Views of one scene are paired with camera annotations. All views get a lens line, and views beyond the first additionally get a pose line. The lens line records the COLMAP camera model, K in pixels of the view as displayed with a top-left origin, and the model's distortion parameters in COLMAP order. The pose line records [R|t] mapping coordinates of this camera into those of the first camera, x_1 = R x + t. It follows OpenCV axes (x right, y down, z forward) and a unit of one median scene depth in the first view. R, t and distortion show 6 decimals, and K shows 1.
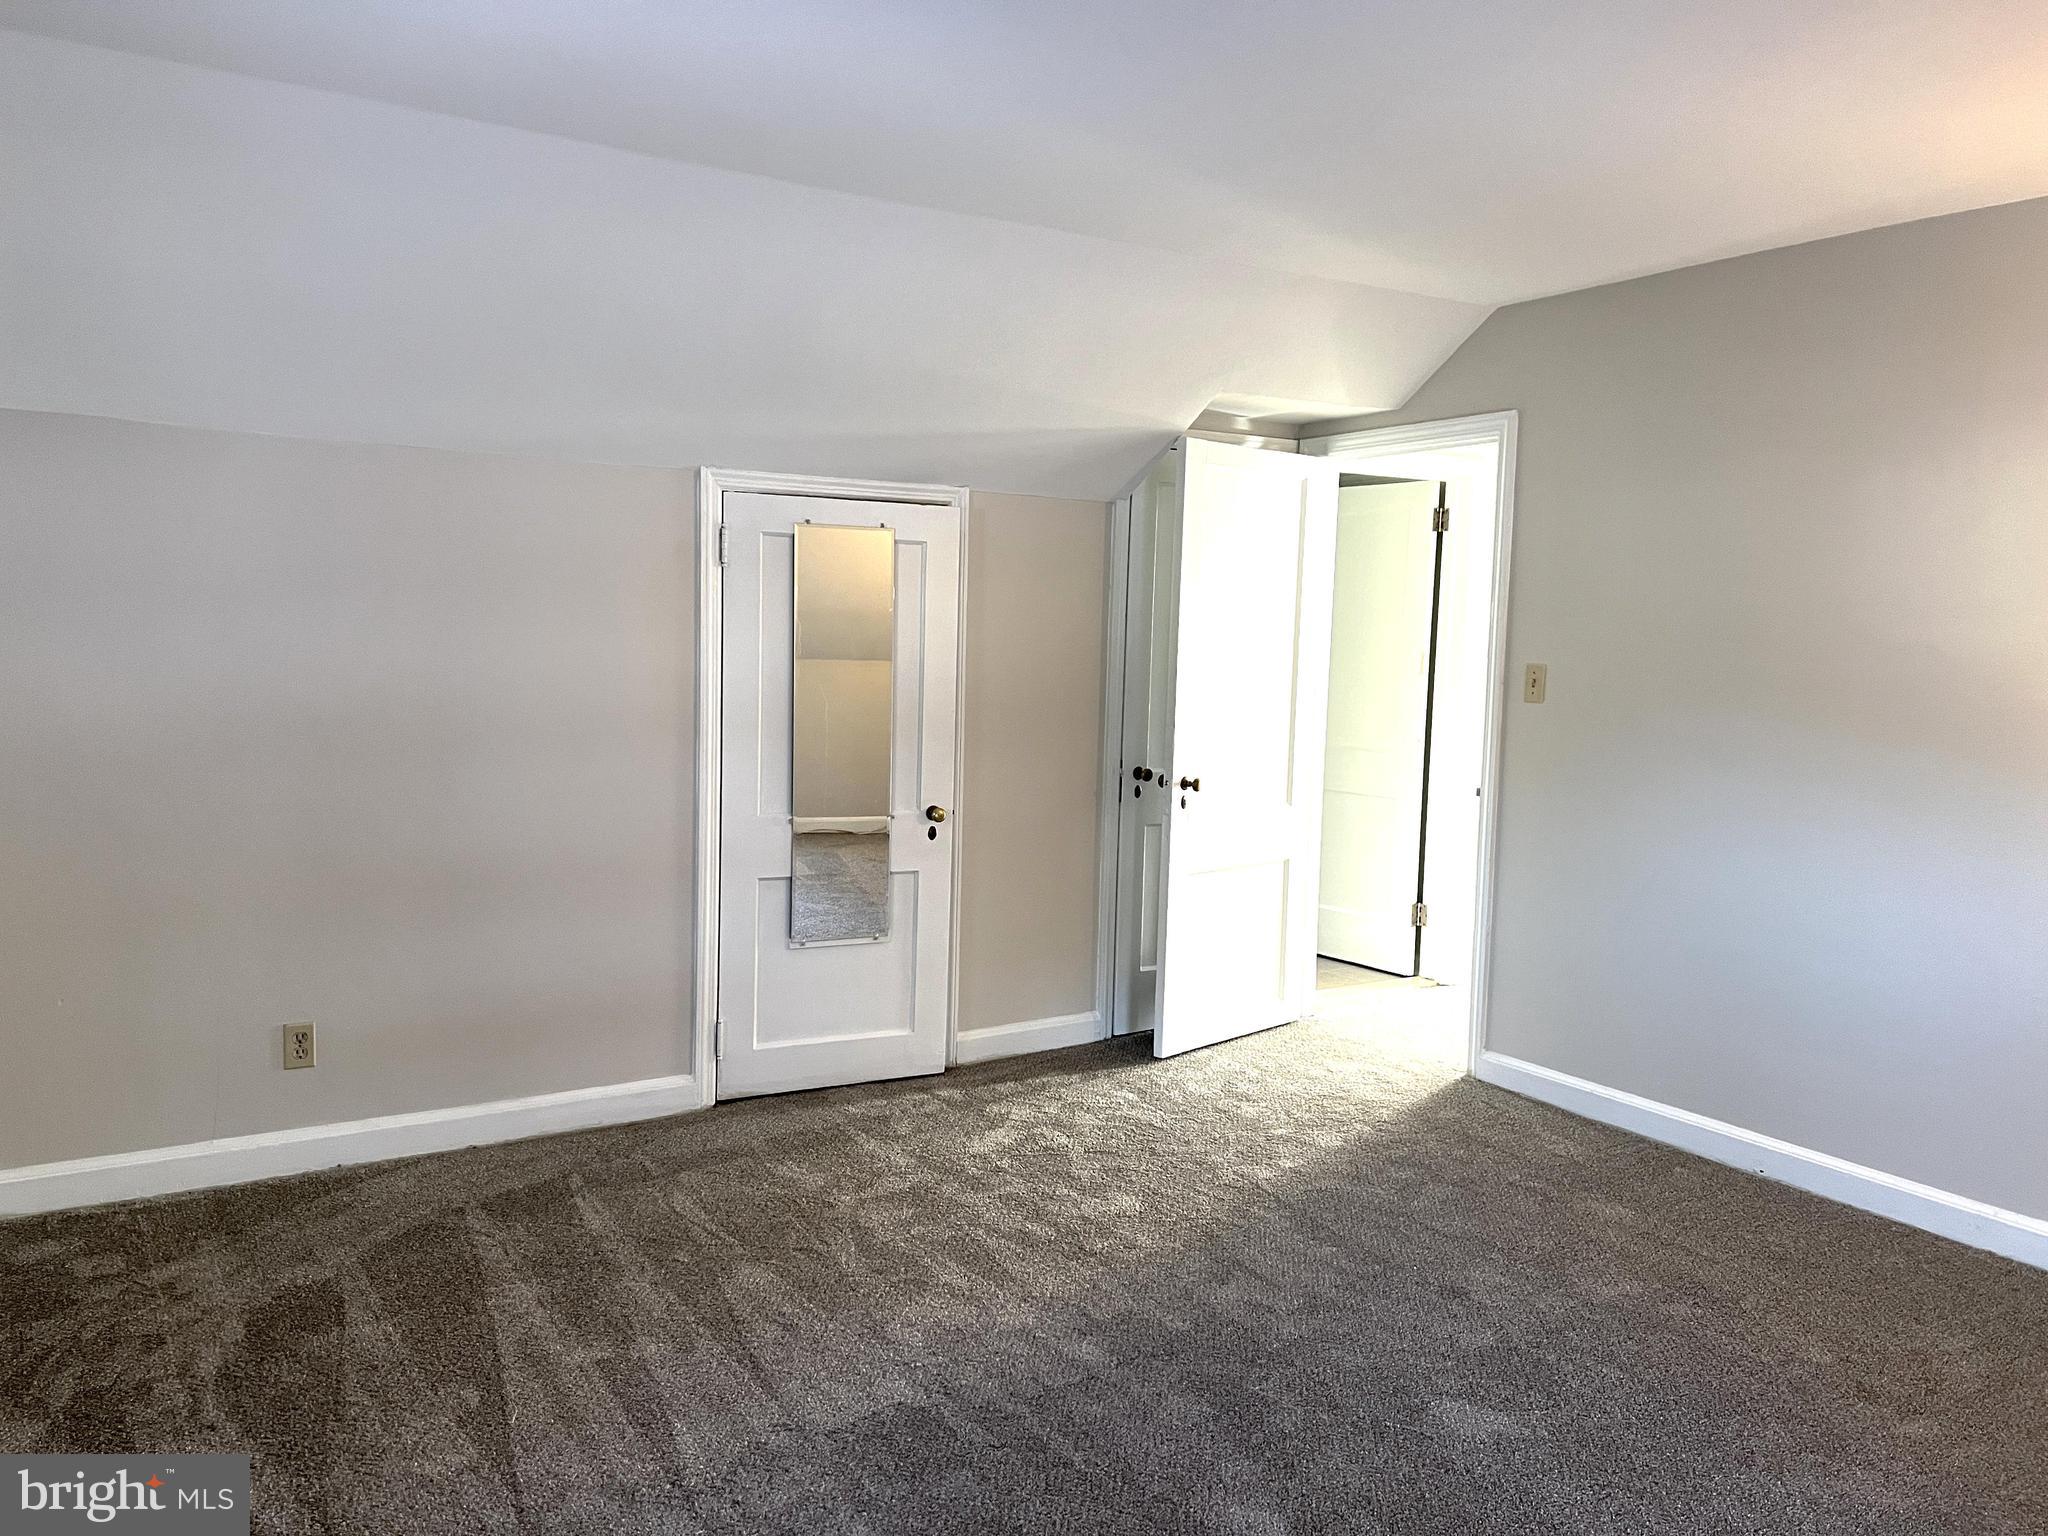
lens RADIAL K [[1542.0, 0, 1024.0], [0, 1542.0, 768.0], [0, 0, 1]] dist [0.003655, 0.000375]
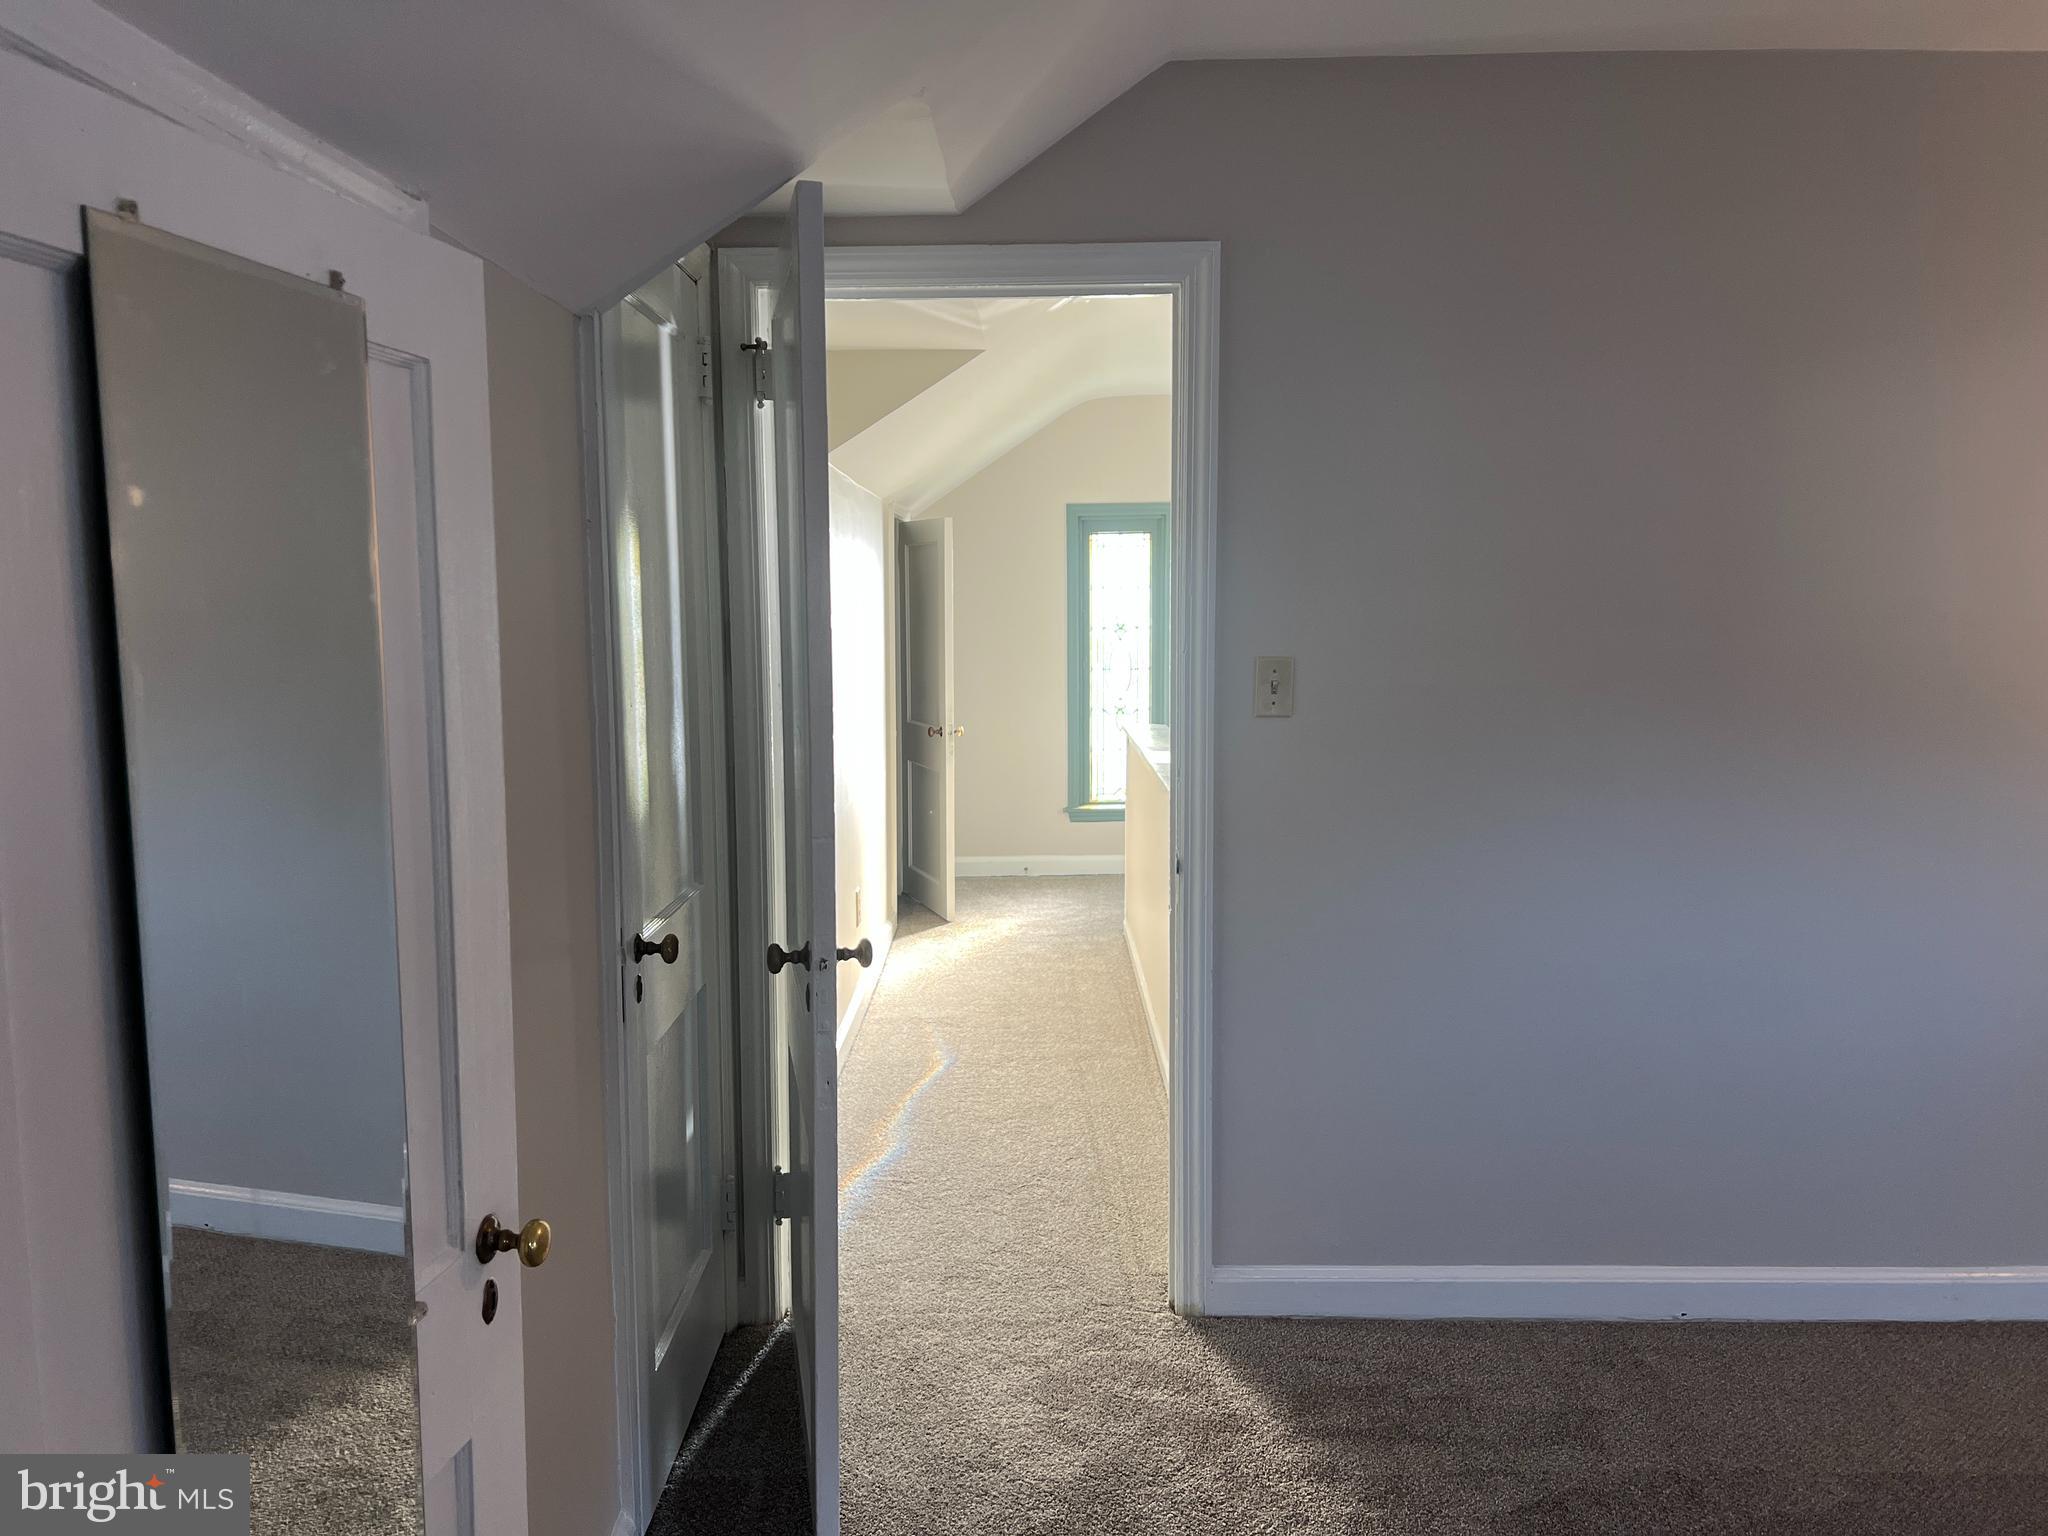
lens RADIAL K [[1542.0, 0, 1024.0], [0, 1542.0, 768.0], [0, 0, 1]] dist [0.003655, 0.000375]
pose [[0.554309, -0.123431, 0.823108, -0.240179], [0.095613, 0.991839, 0.084344, -0.081141], [-0.826801, 0.031947, 0.561587, 0.702008]]
